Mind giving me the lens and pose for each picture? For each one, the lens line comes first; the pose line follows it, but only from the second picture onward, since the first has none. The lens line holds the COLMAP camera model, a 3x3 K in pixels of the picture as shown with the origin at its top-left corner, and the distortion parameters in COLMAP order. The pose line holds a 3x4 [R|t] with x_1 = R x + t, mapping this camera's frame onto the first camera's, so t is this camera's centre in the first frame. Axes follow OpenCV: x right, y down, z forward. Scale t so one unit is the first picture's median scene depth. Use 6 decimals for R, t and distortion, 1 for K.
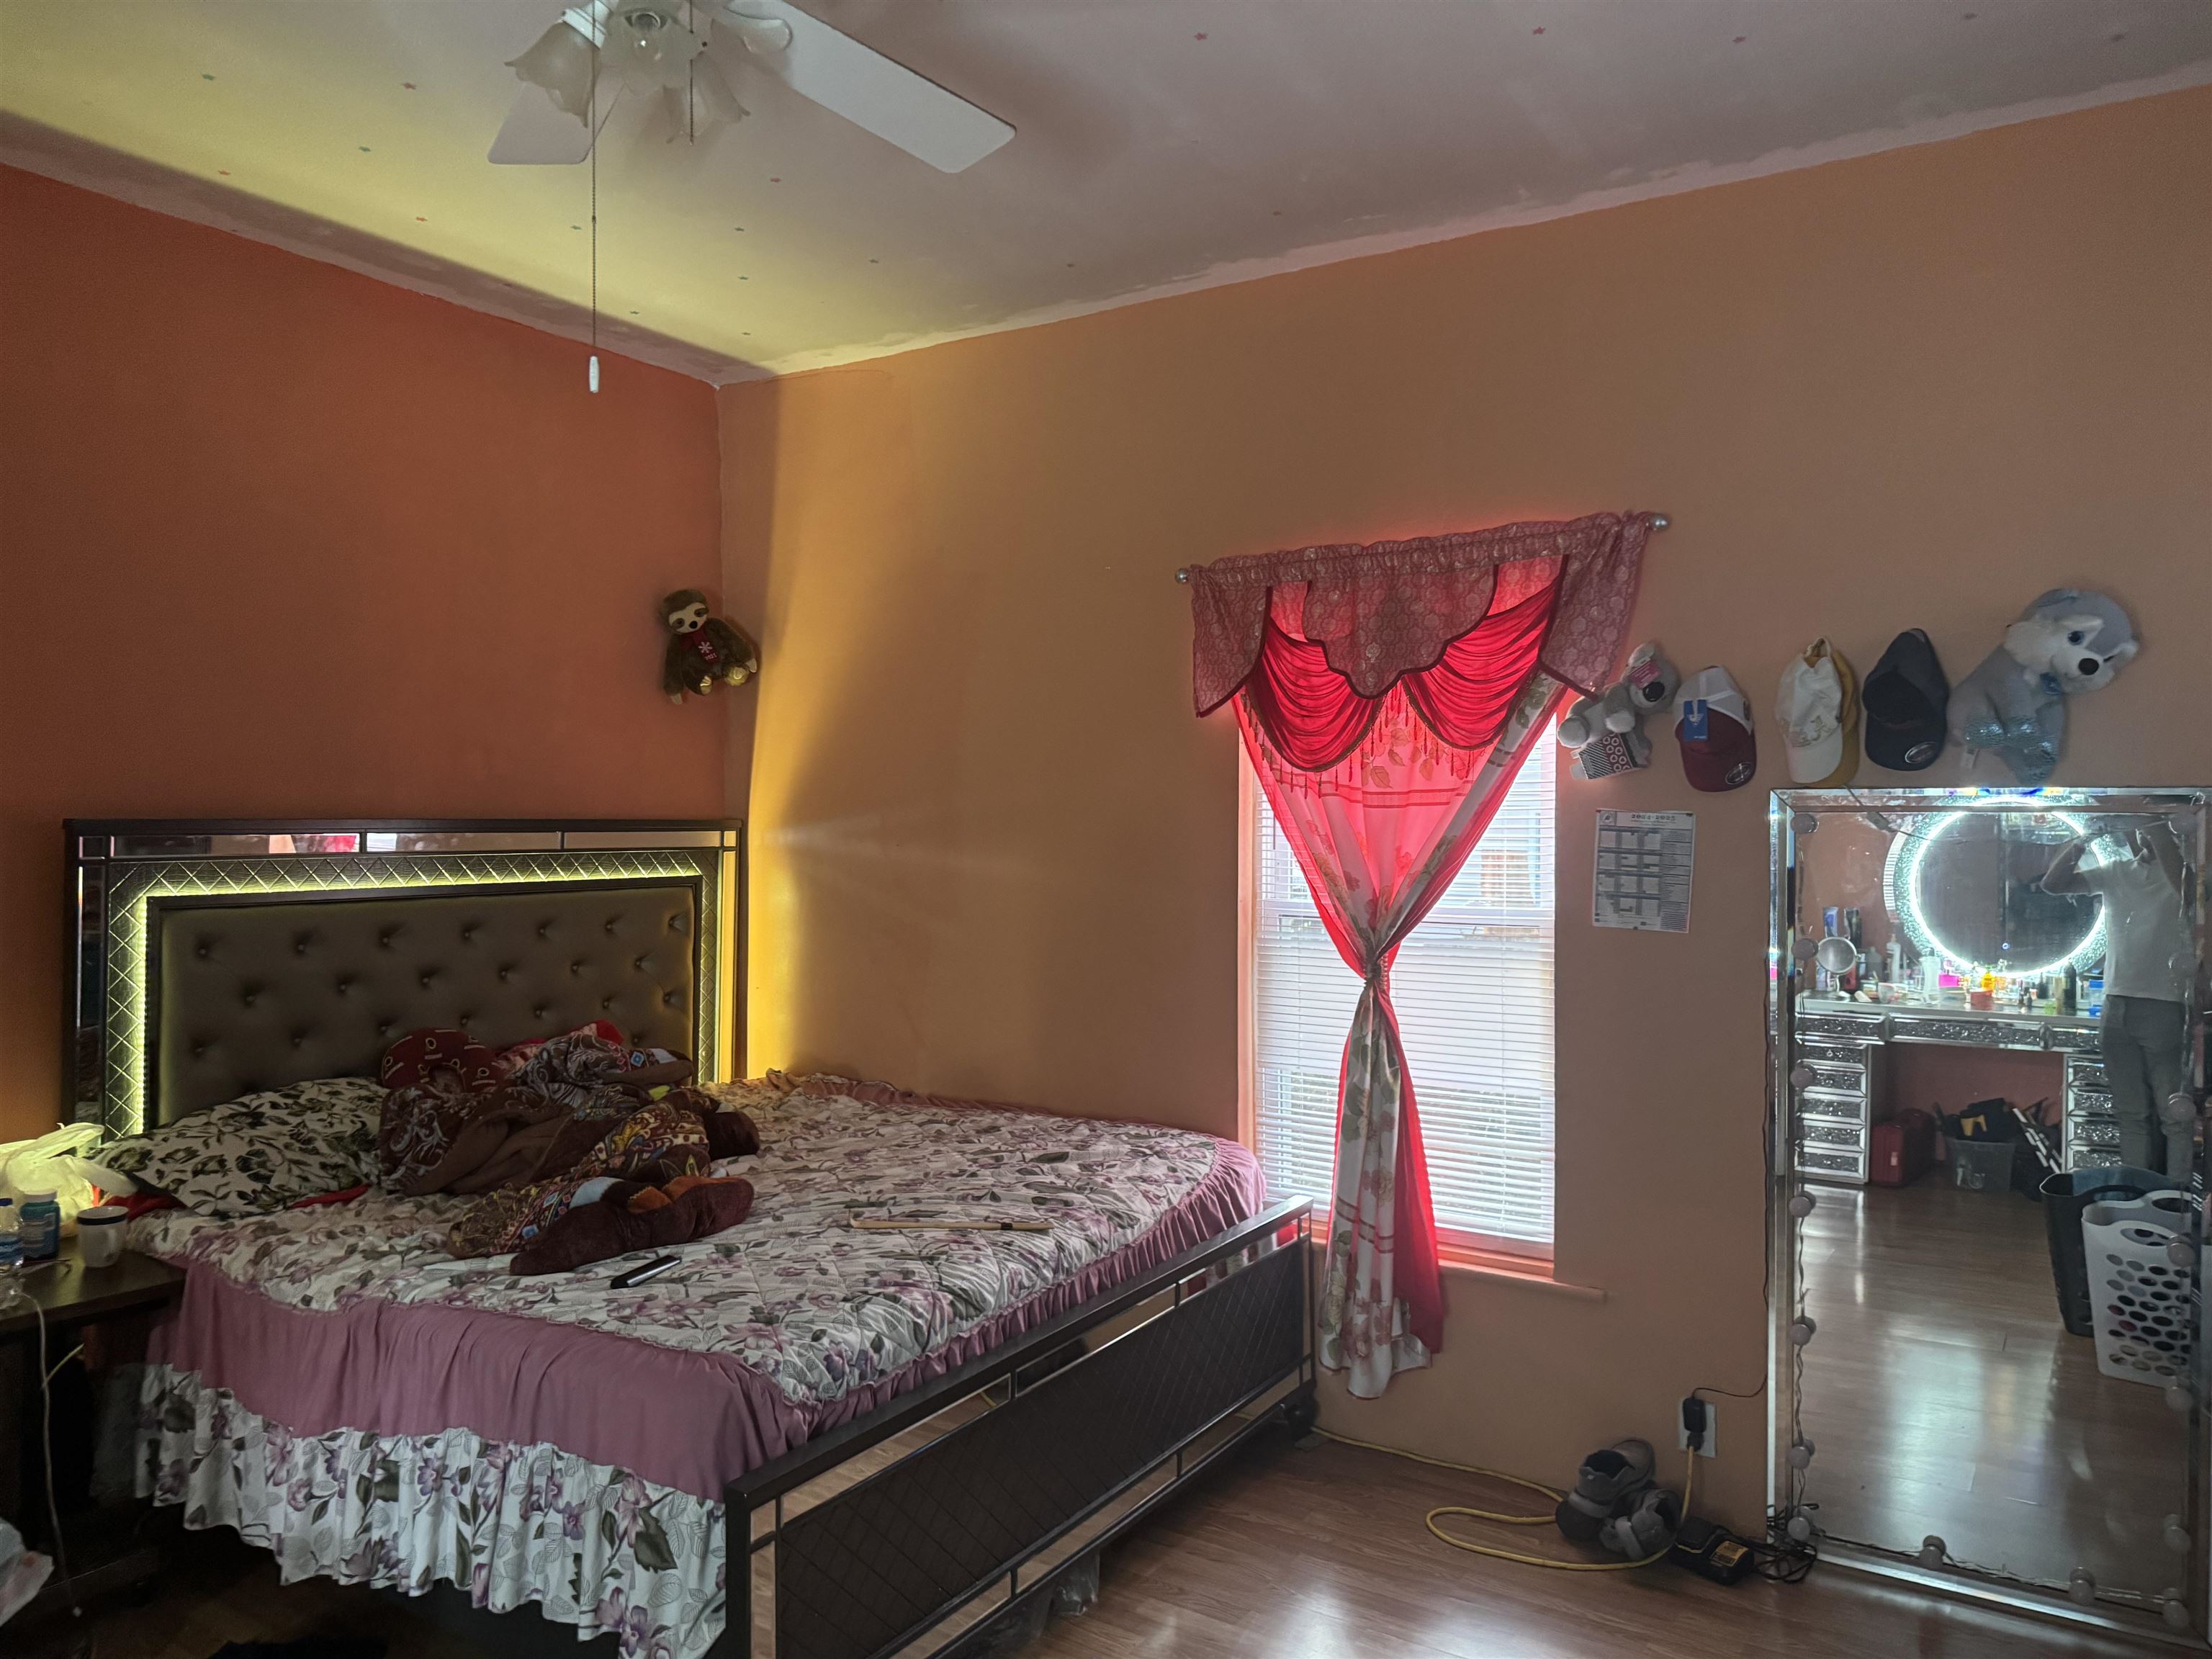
lens RADIAL K [[1549.5, 0, 1097.1], [0, 1549.5, 823.0], [0, 0, 1]] dist [0.061607, -0.079618]
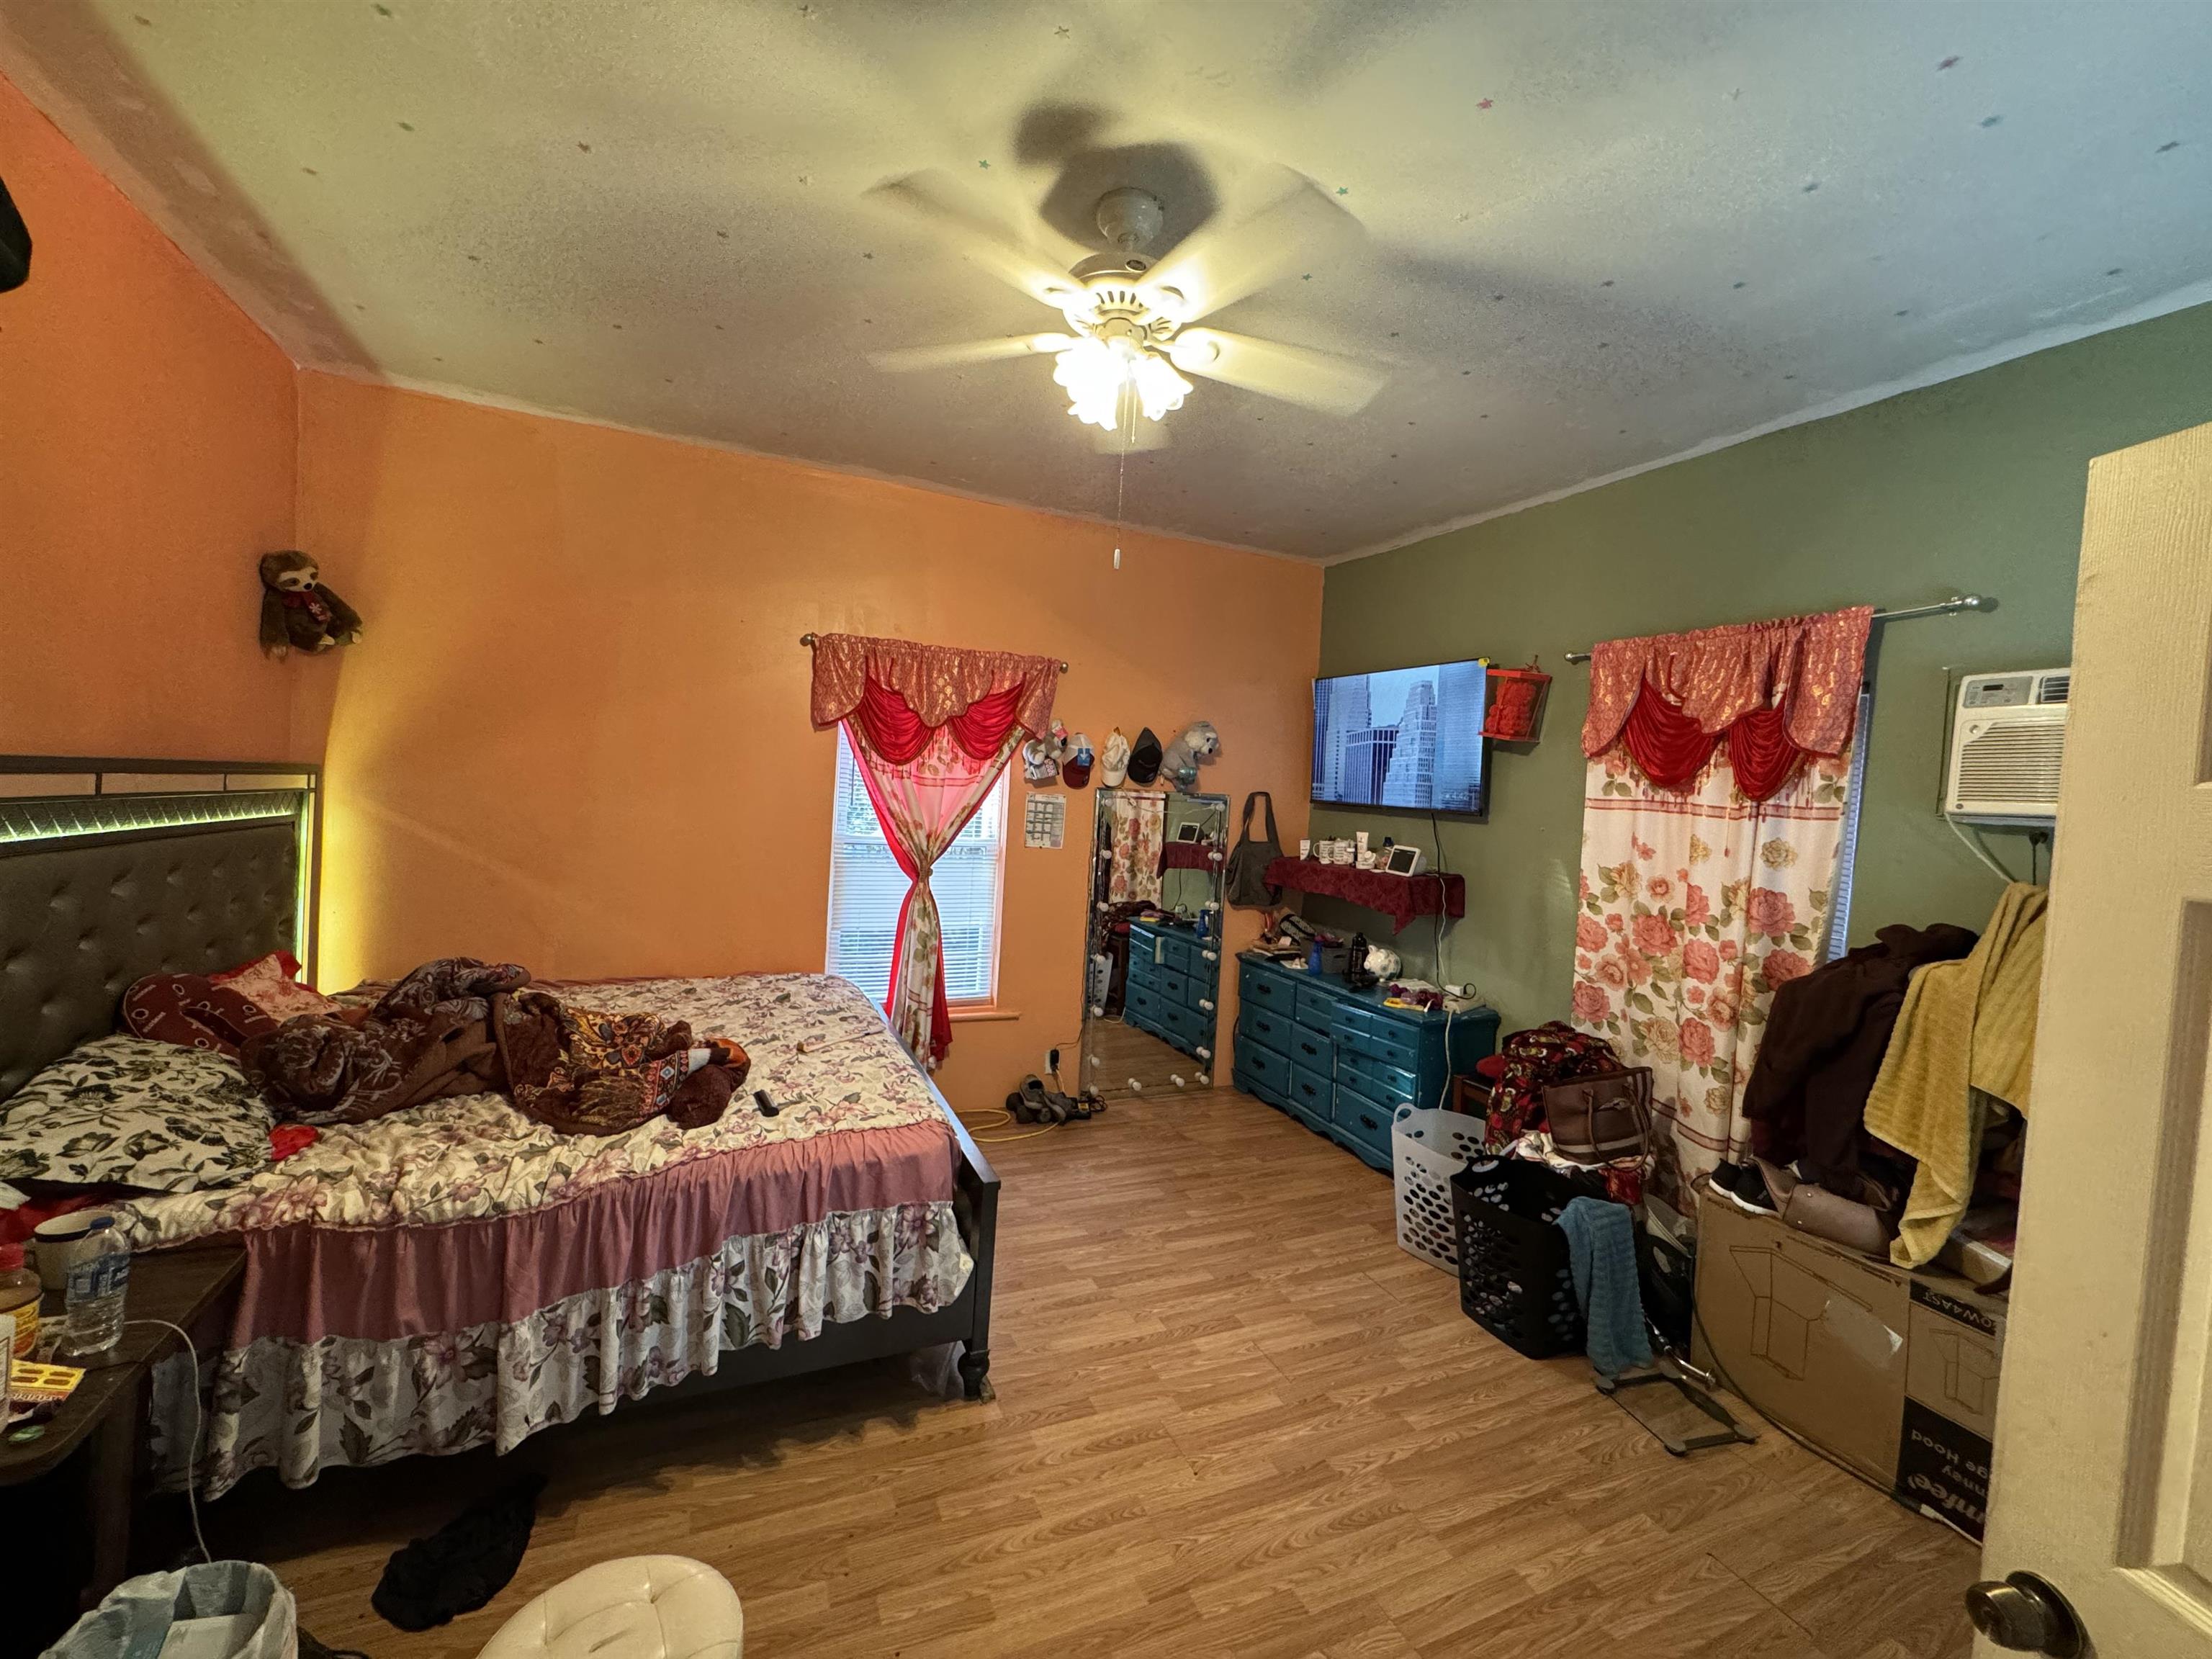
lens RADIAL K [[879.8, 0, 1100.6], [0, 879.8, 826.3], [0, 0, 1]] dist [0.000077, -0.000018]
pose [[0.542399, -0.003763, 0.840113, -0.700373], [-0.047169, 0.998276, 0.034925, -0.009766], [-0.838796, -0.058570, 0.541286, 0.273153]]
